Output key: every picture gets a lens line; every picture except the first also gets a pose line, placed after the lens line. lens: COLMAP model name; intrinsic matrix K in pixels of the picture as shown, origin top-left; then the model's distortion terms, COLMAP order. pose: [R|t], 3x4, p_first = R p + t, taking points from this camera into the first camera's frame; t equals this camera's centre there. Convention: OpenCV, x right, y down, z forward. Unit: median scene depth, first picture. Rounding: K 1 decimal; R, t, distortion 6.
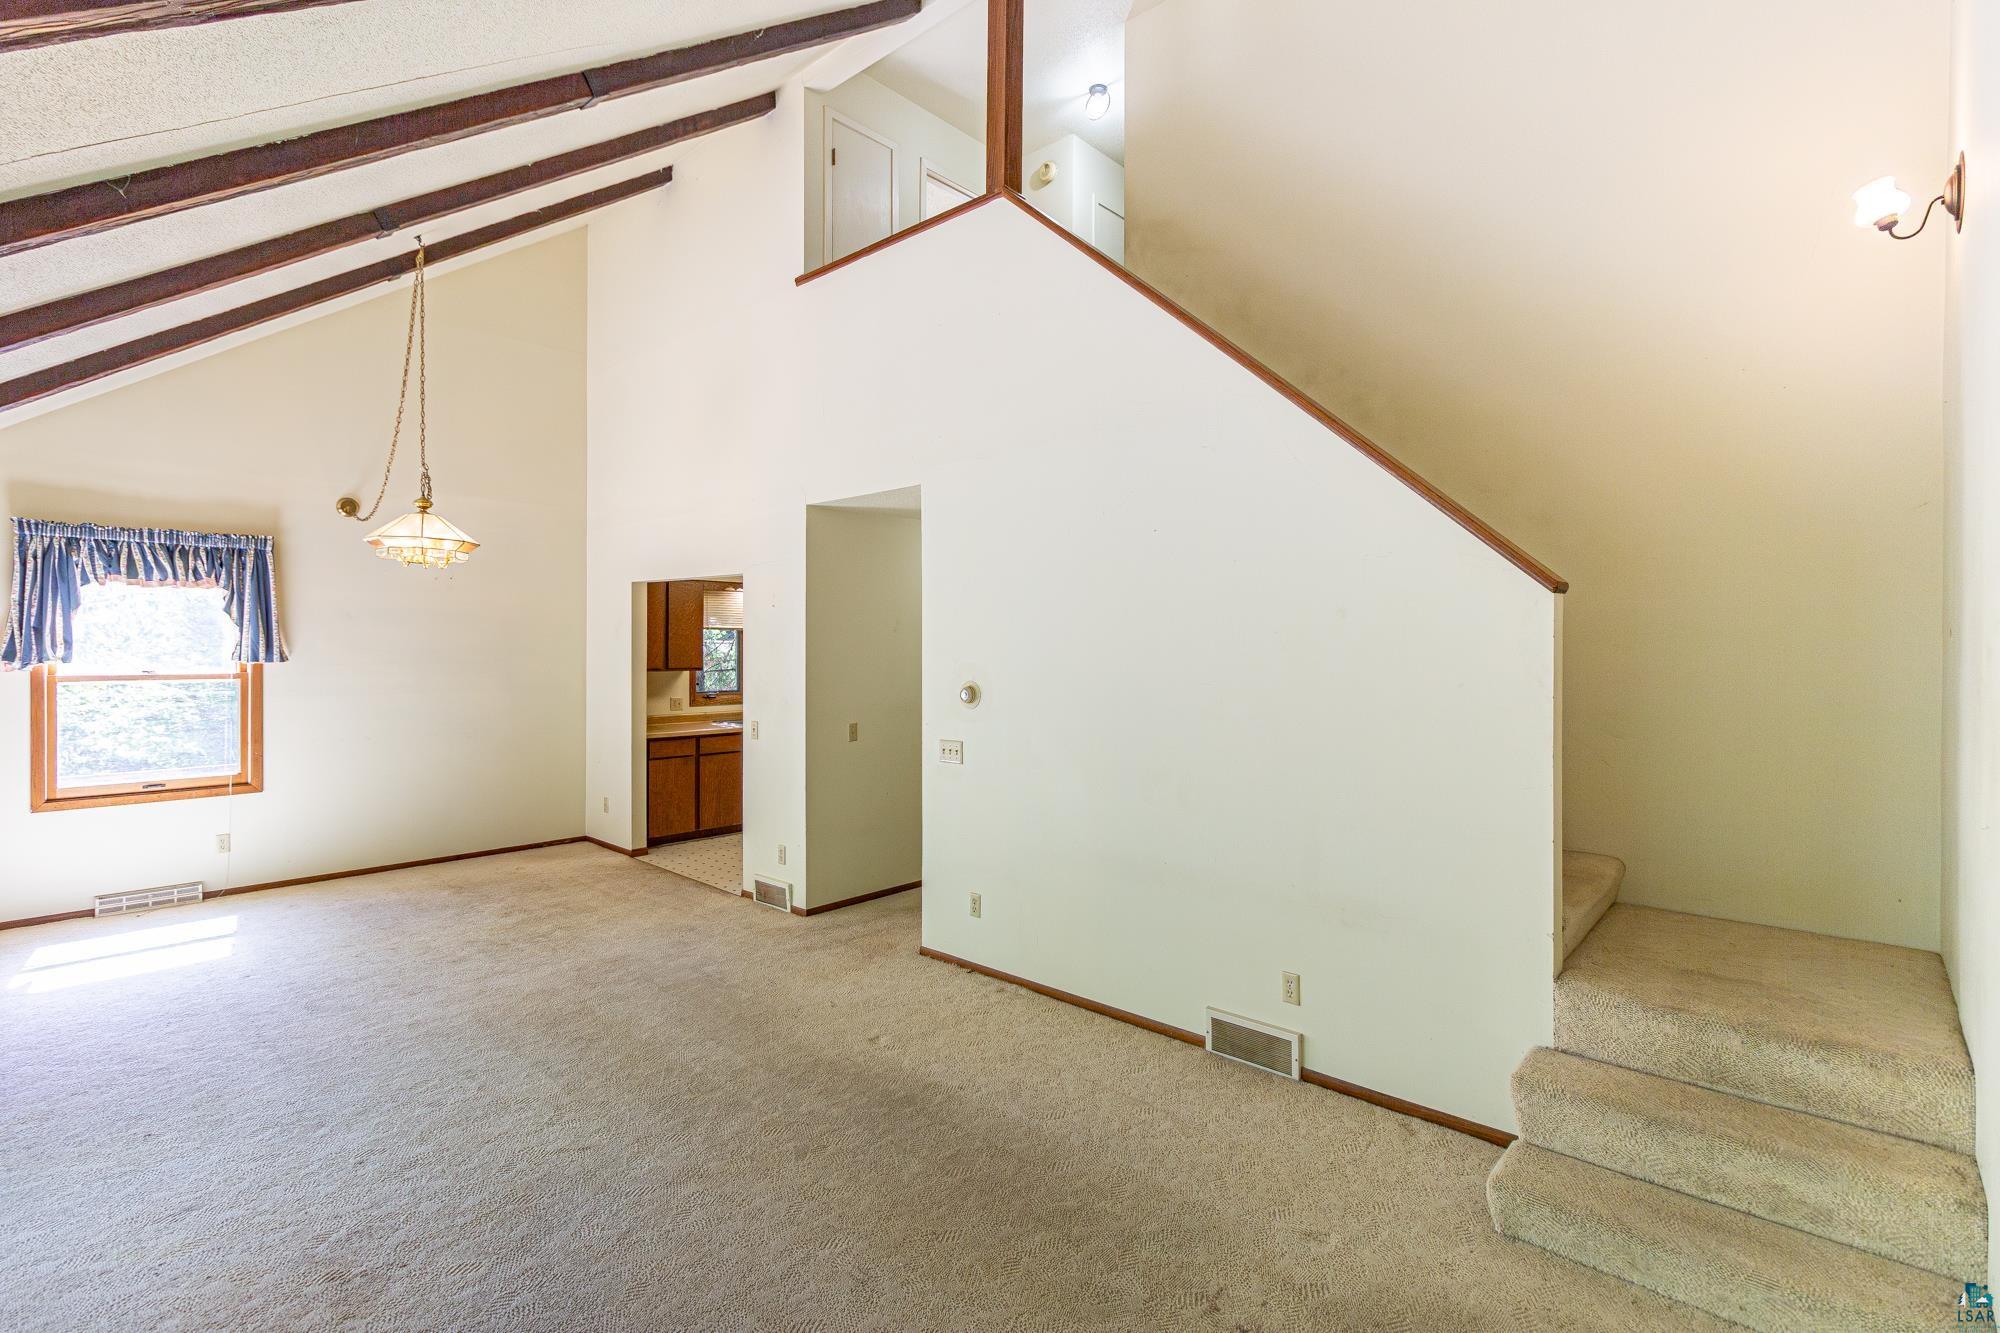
lens RADIAL K [[923.1, 0, 1003.5], [0, 923.1, 652.1], [0, 0, 1]] dist [0.001127, 0.001179]
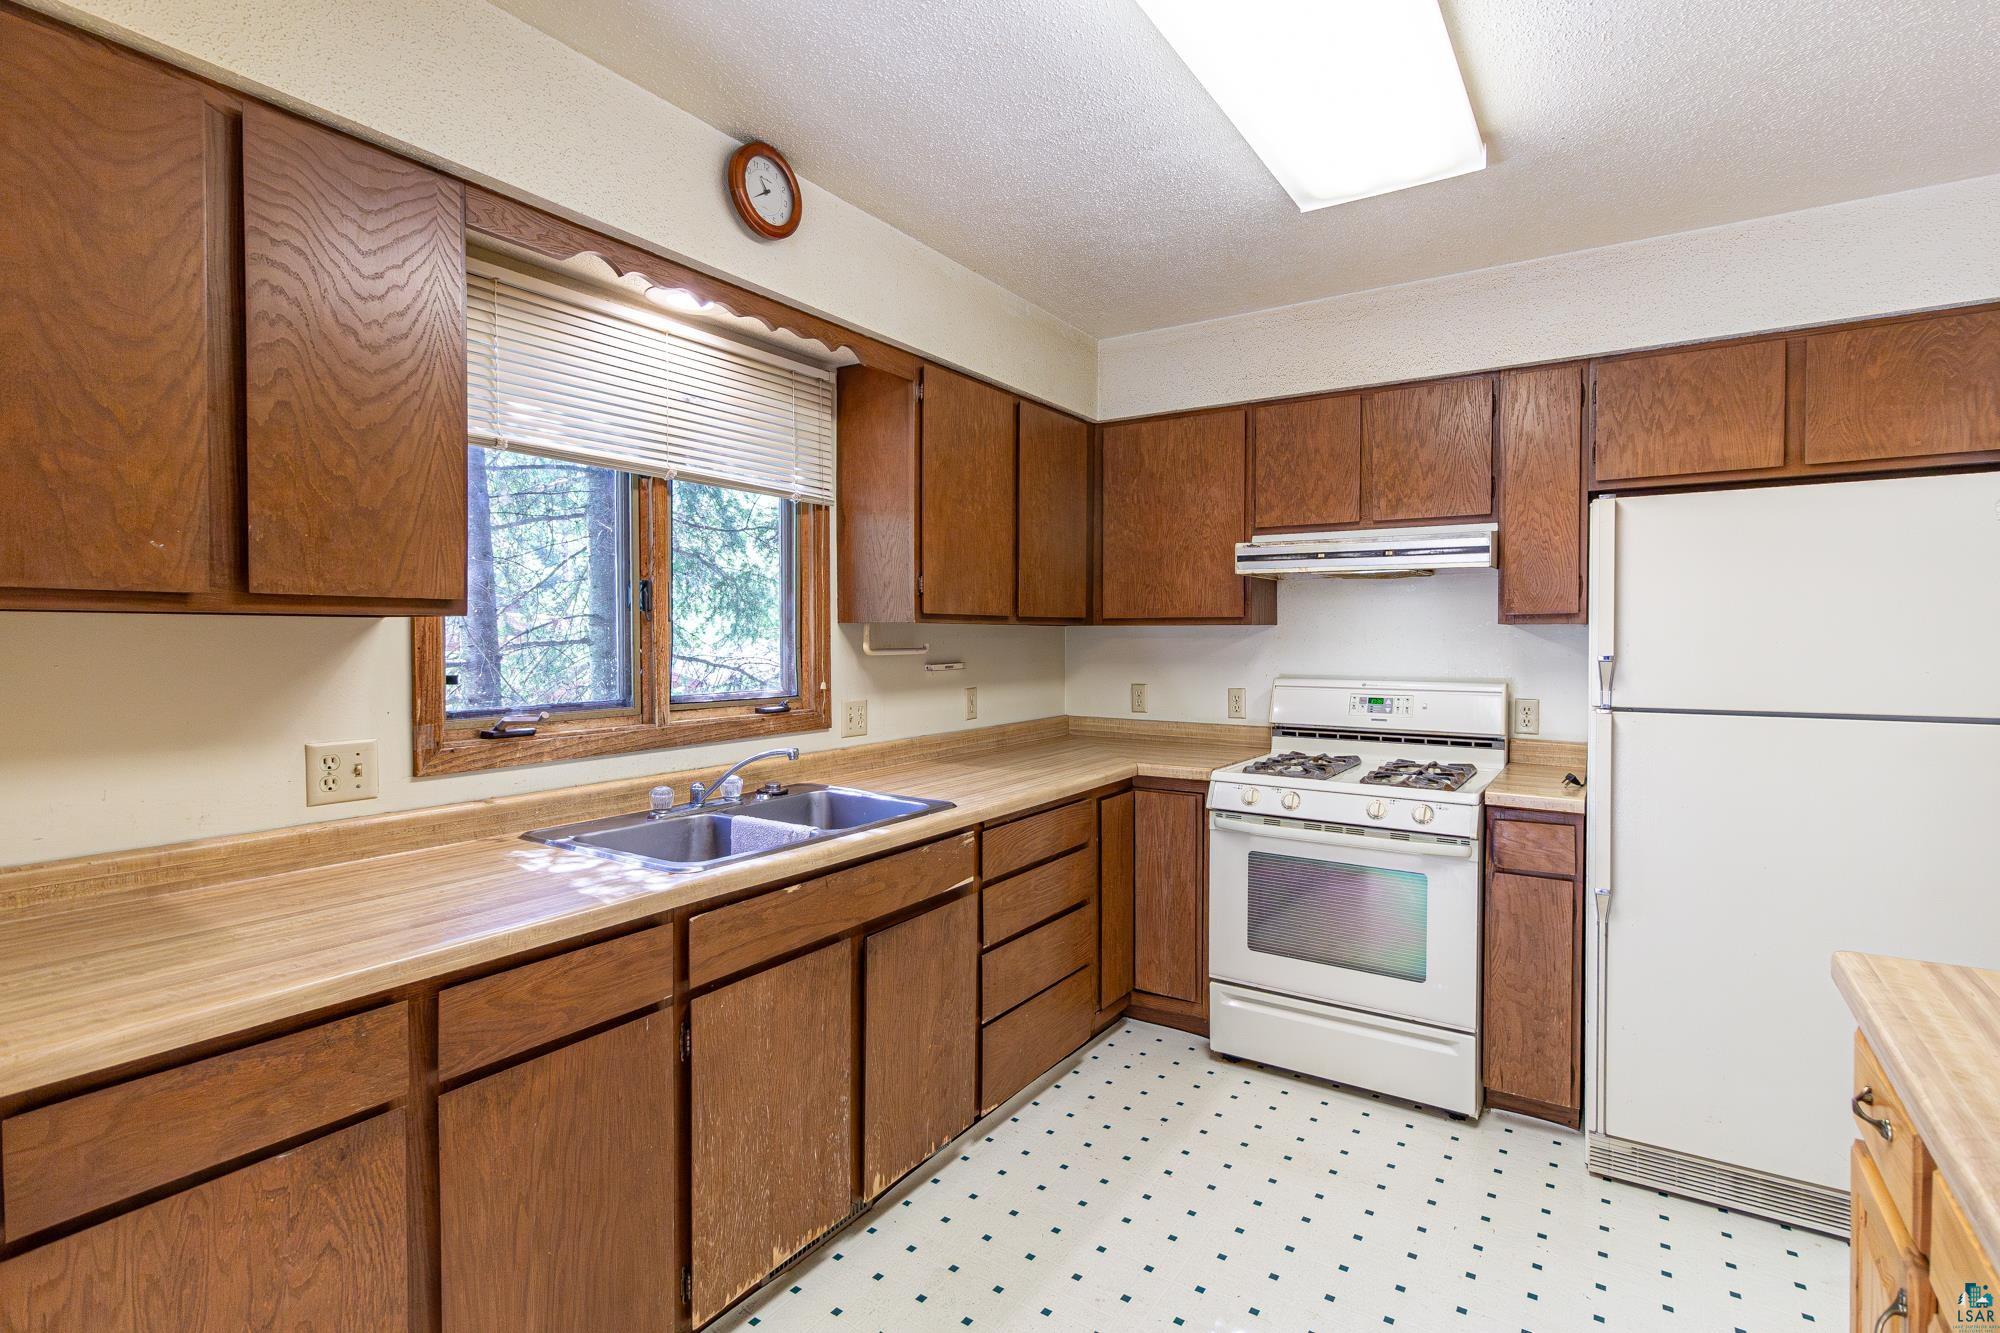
lens RADIAL K [[960.5, 0, 1024.3], [0, 960.5, 662.1], [0, 0, 1]] dist [-0.000585, 0.000828]
pose [[0.987127, -0.003332, 0.159902, -0.243738], [-0.001388, 0.999567, 0.029399, 0.024649], [-0.159931, -0.029243, 0.986695, 0.789788]]
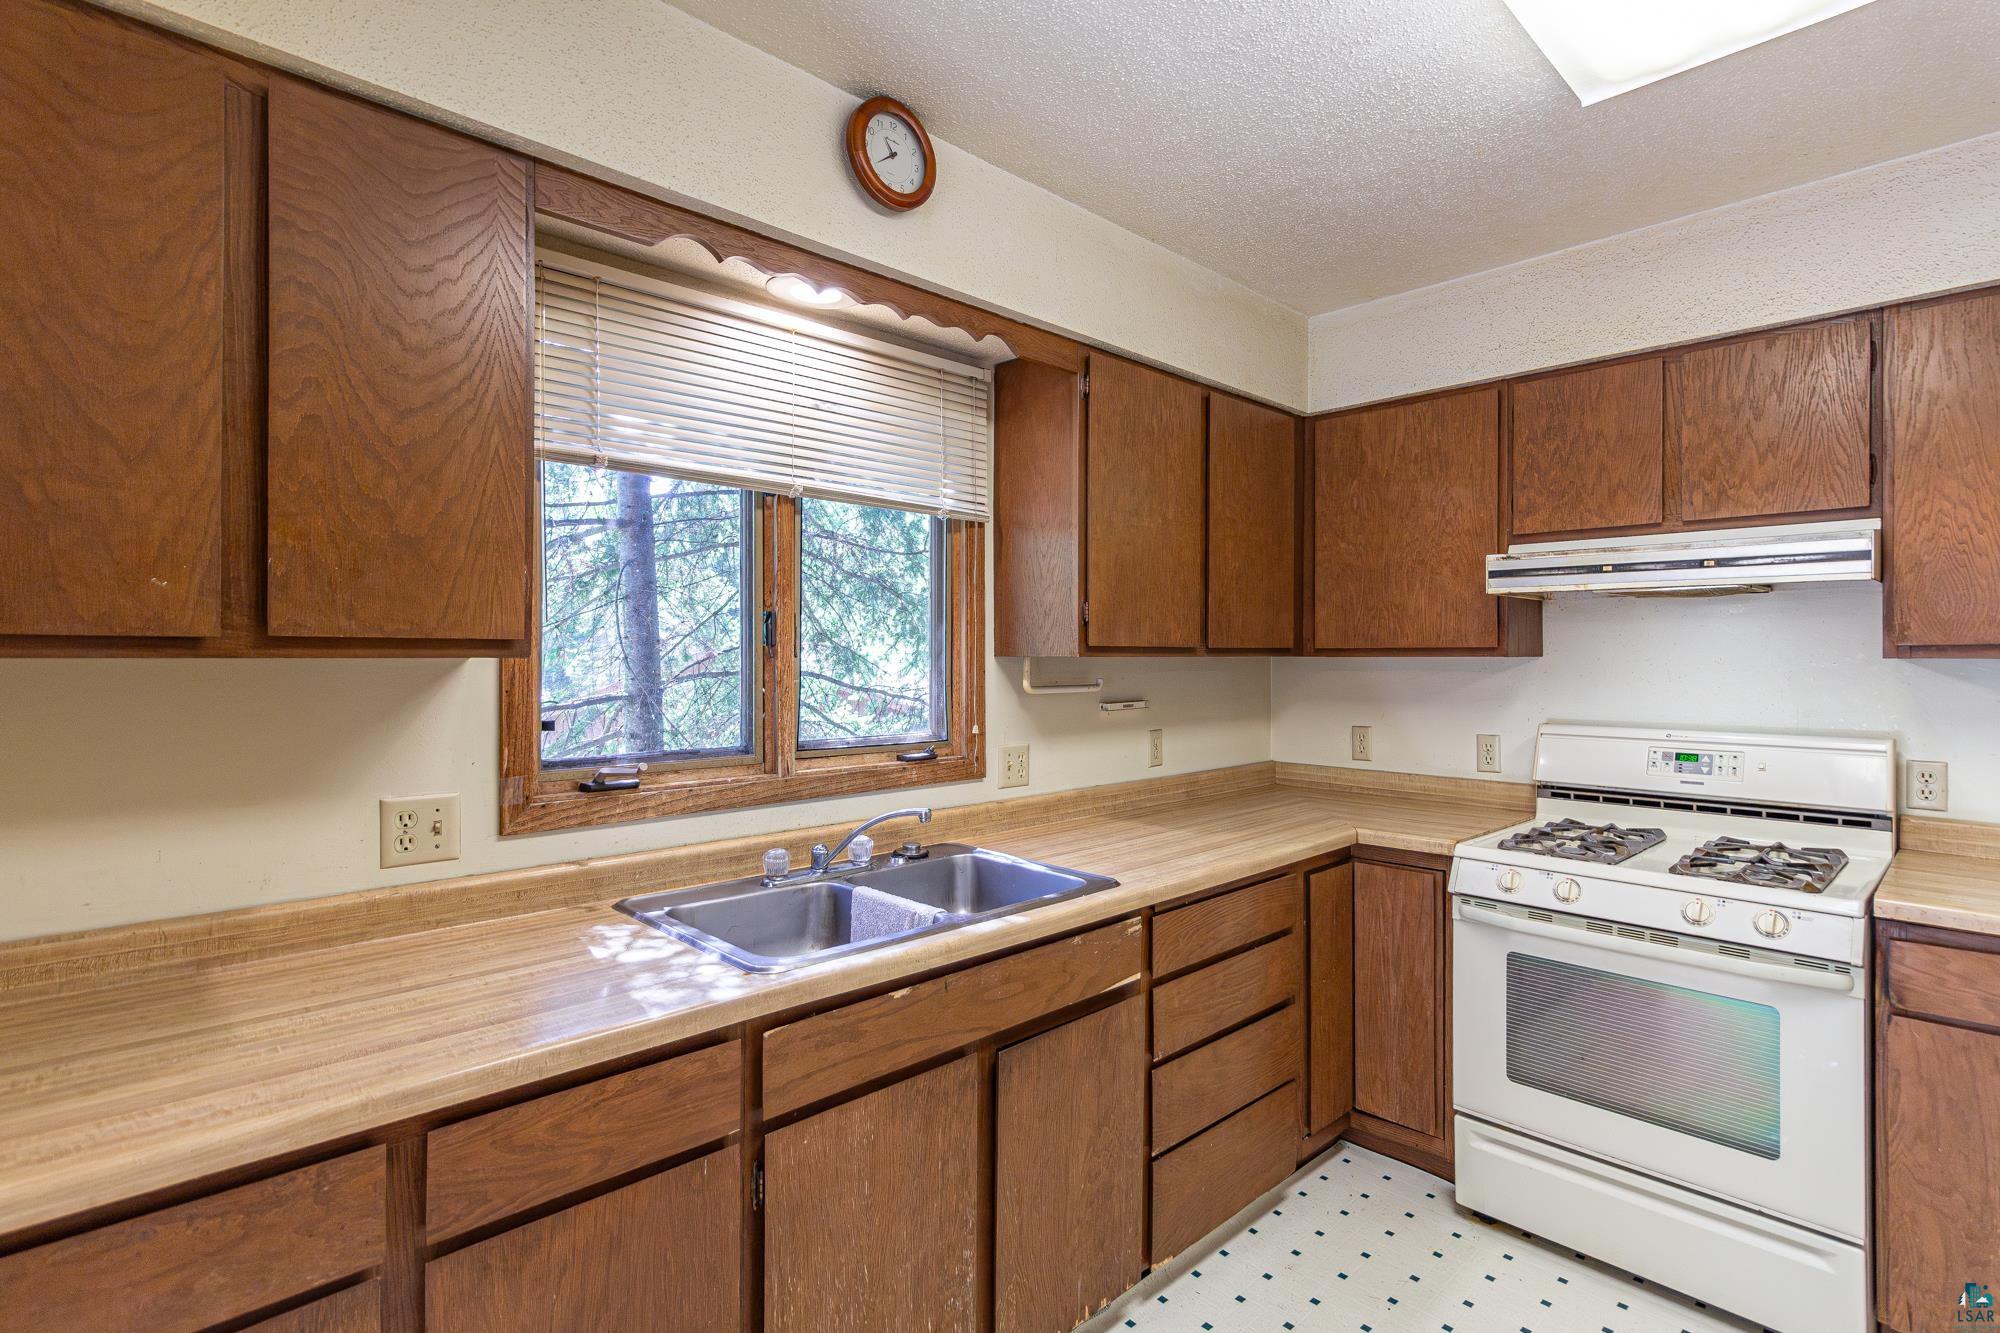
lens RADIAL K [[983.6, 0, 1025.0], [0, 983.6, 660.2], [0, 0, 1]] dist [0.002495, 0.002673]
pose [[0.998307, 0.001465, -0.058144, -0.225524], [-0.001190, 0.999988, 0.004766, 0.020079], [0.058150, -0.004689, 0.998297, 0.839658]]
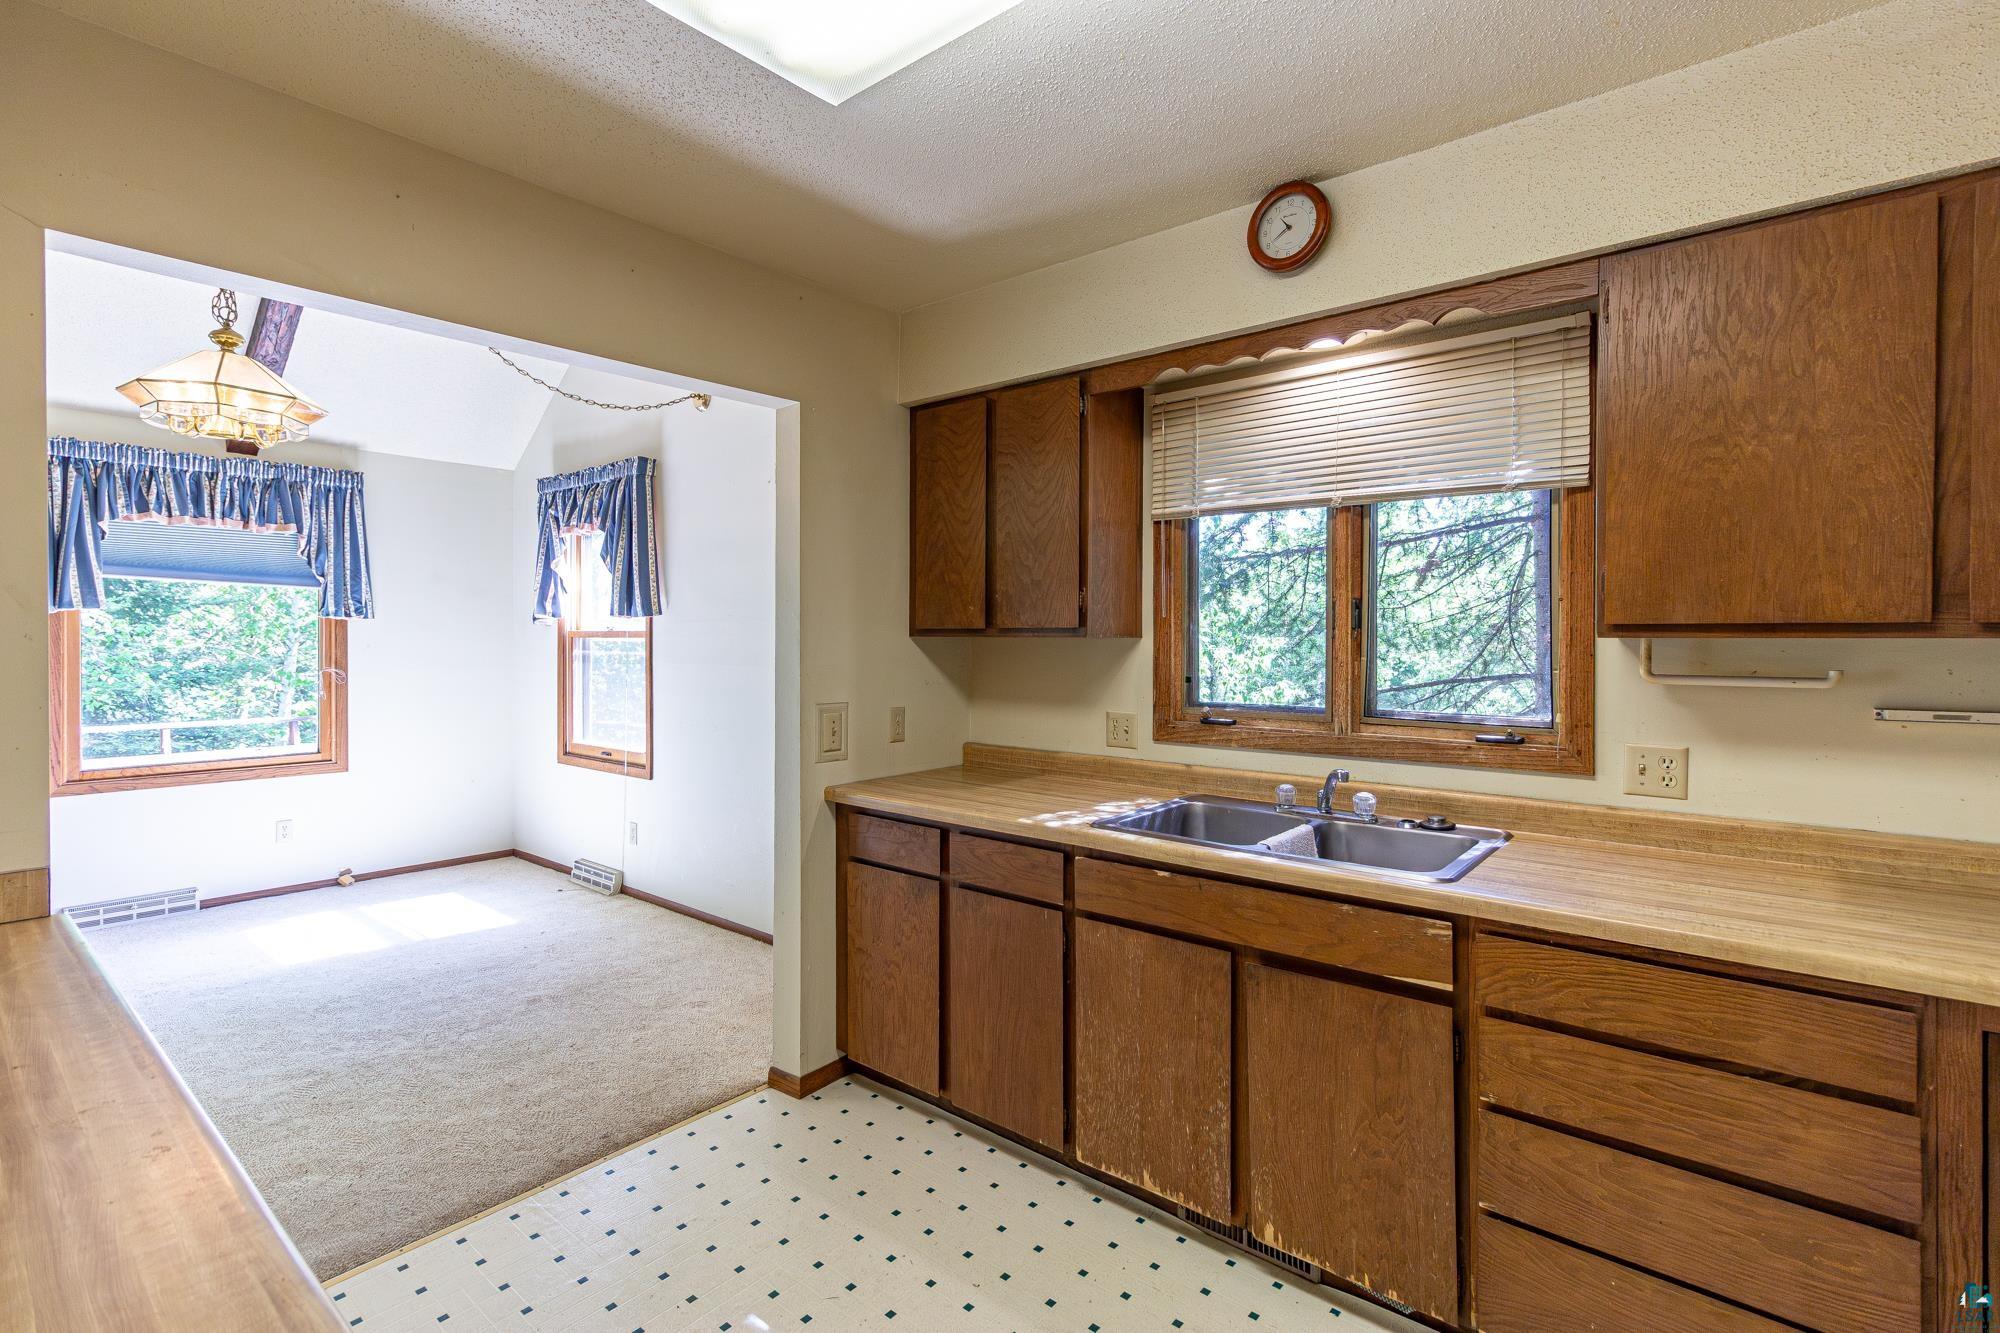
lens RADIAL K [[923.1, 0, 1003.5], [0, 923.1, 652.1], [0, 0, 1]] dist [0.001127, 0.001179]
pose [[0.037725, 0.016774, -0.999147, 0.008491], [-0.002050, 0.999858, 0.016709, 0.020483], [0.999286, 0.001418, 0.037754, 0.986234]]
